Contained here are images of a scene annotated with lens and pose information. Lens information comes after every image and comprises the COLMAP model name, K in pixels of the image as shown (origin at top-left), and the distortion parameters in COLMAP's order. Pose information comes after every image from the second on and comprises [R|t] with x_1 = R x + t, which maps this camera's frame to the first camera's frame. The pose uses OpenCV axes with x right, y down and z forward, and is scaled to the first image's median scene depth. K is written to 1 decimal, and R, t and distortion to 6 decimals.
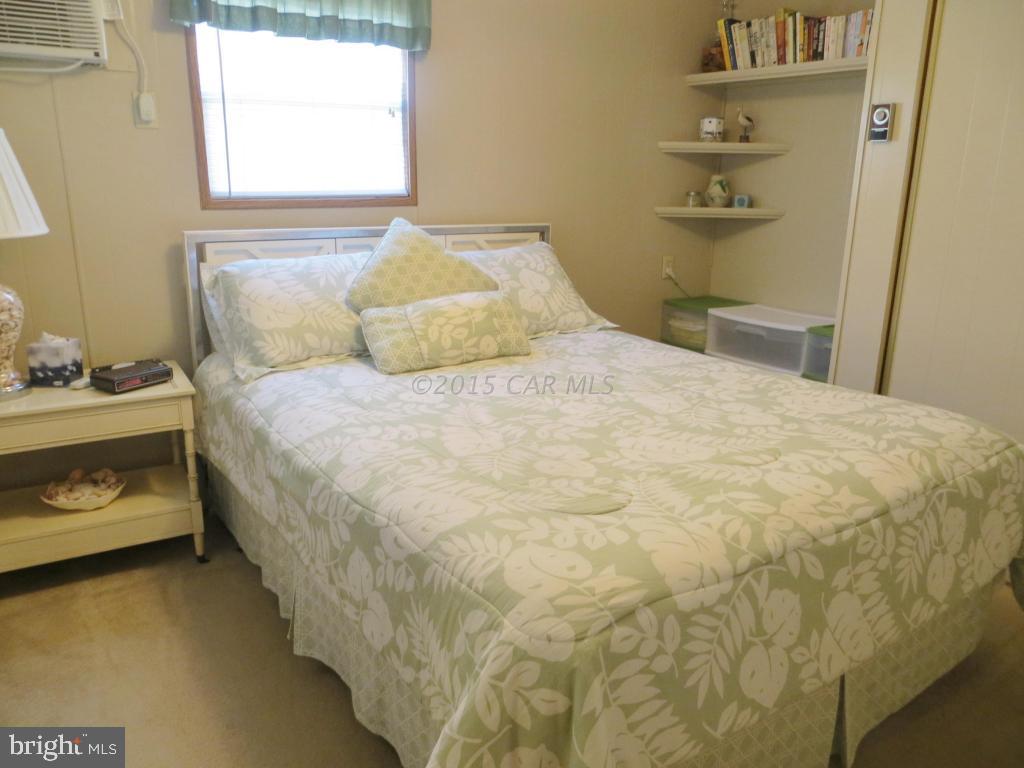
lens RADIAL K [[767.4, 0, 508.6], [0, 767.4, 384.8], [0, 0, 1]] dist [-0.025231, 0.013522]
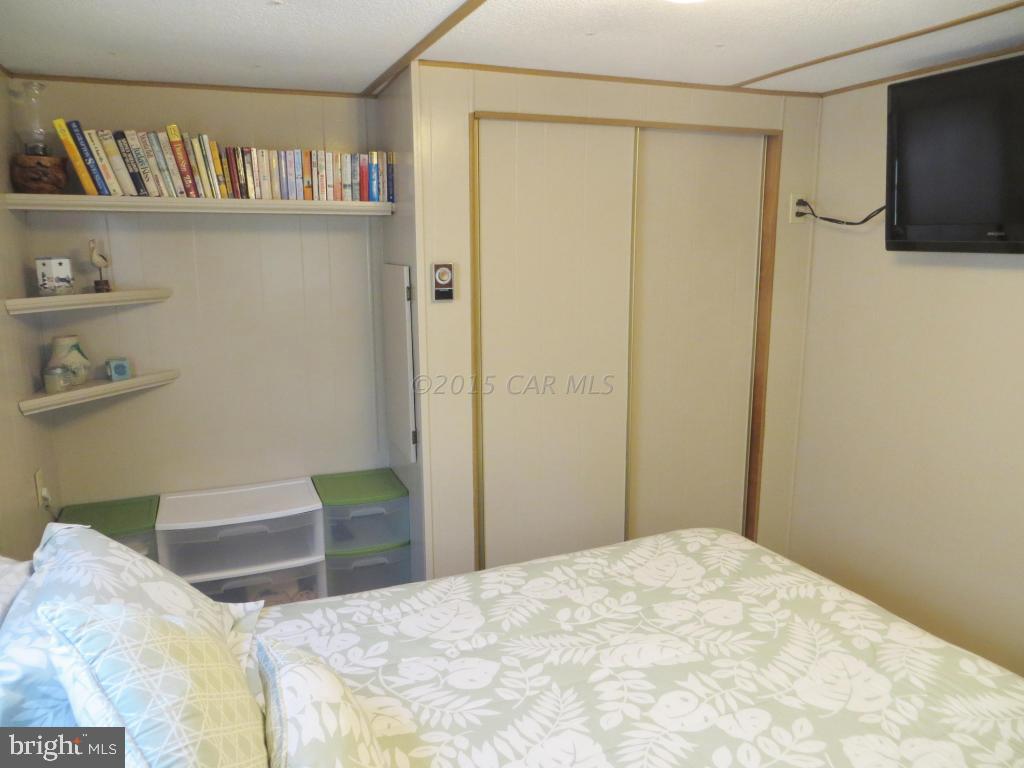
lens RADIAL K [[767.4, 0, 507.8], [0, 767.4, 387.1], [0, 0, 1]] dist [-0.025231, 0.013522]
pose [[0.196956, -0.197008, 0.960415, -0.515871], [0.270504, 0.952498, 0.139911, -0.367727], [-0.942357, 0.232240, 0.240891, 0.794179]]
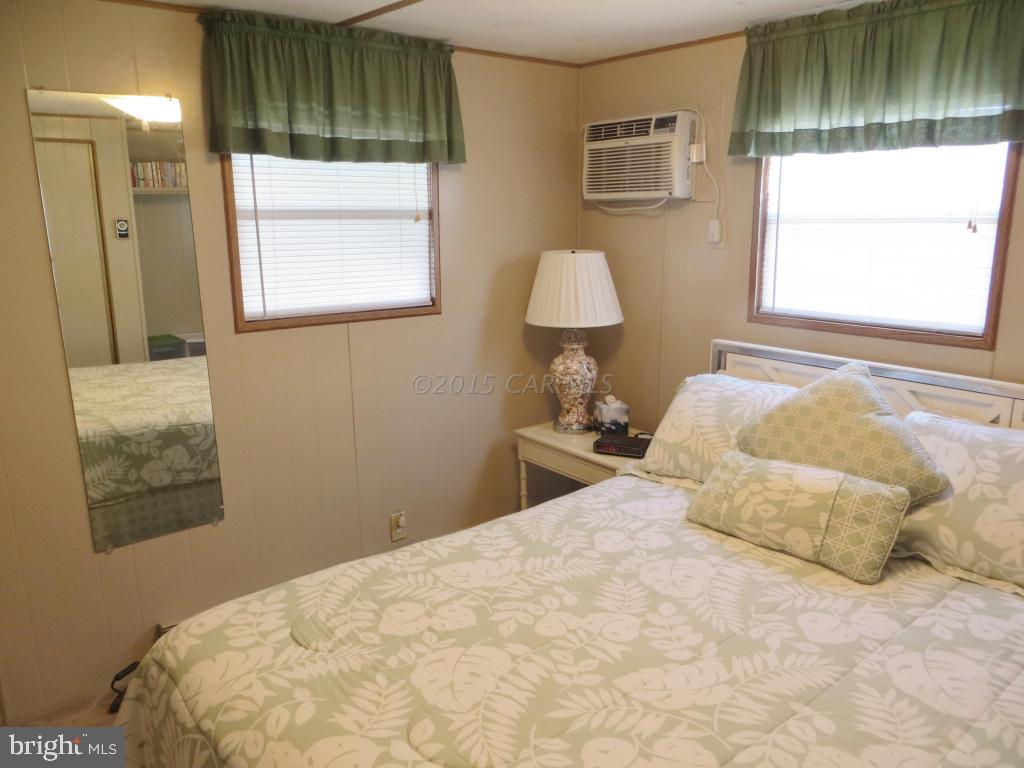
lens RADIAL K [[767.4, 0, 516.5], [0, 767.4, 387.4], [0, 0, 1]] dist [-0.025231, 0.013522]
pose [[0.121846, 0.203005, -0.971567, 0.710276], [-0.261306, 0.950890, 0.165913, -0.273903], [0.957535, 0.233661, 0.168908, 0.620637]]
